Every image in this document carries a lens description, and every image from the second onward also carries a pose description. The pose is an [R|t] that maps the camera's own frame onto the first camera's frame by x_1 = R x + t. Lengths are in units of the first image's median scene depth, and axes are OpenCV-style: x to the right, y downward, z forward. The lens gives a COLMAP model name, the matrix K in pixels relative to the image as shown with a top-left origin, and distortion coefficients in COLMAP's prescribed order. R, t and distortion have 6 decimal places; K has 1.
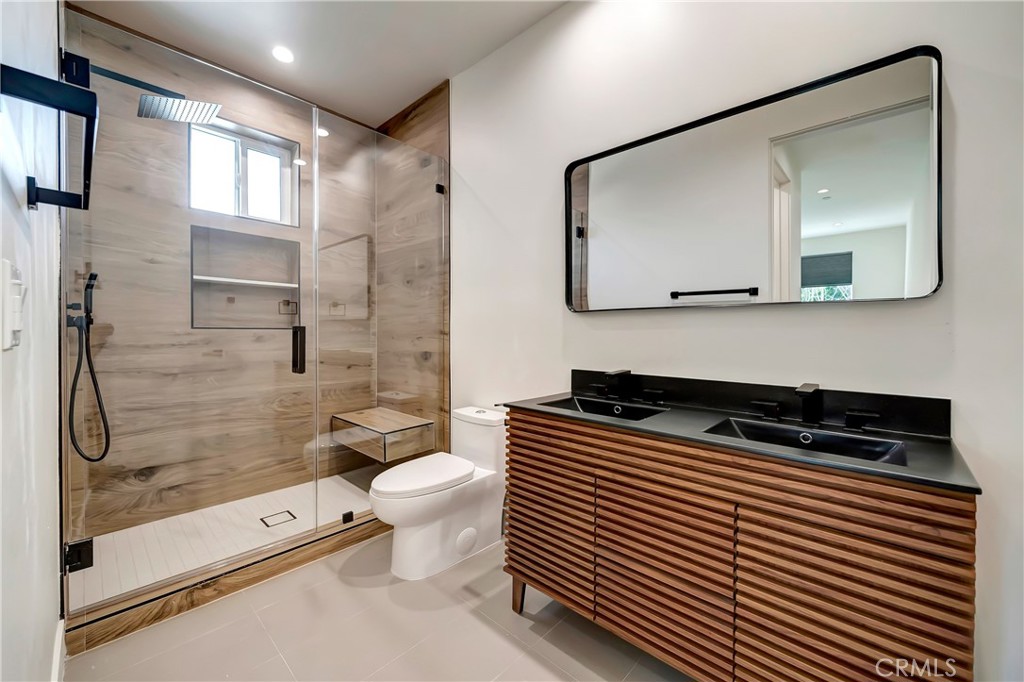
lens RADIAL K [[364.3, 0, 509.4], [0, 364.3, 343.4], [0, 0, 1]] dist [-0.001215, -0.000208]
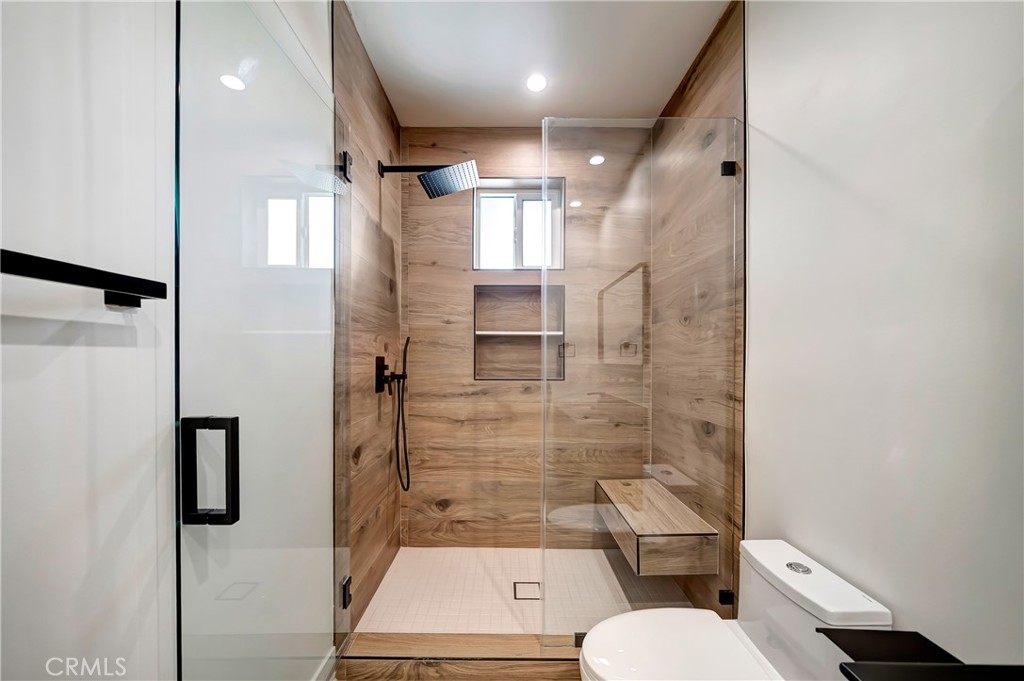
lens RADIAL K [[381.2, 0, 510.7], [0, 381.2, 368.4], [0, 0, 1]] dist [-0.000453, -0.000069]
pose [[0.705940, 0.006109, -0.708246, 0.008970], [-0.024096, 0.999591, -0.015396, -0.057470], [0.707862, 0.027934, 0.705798, 0.261054]]
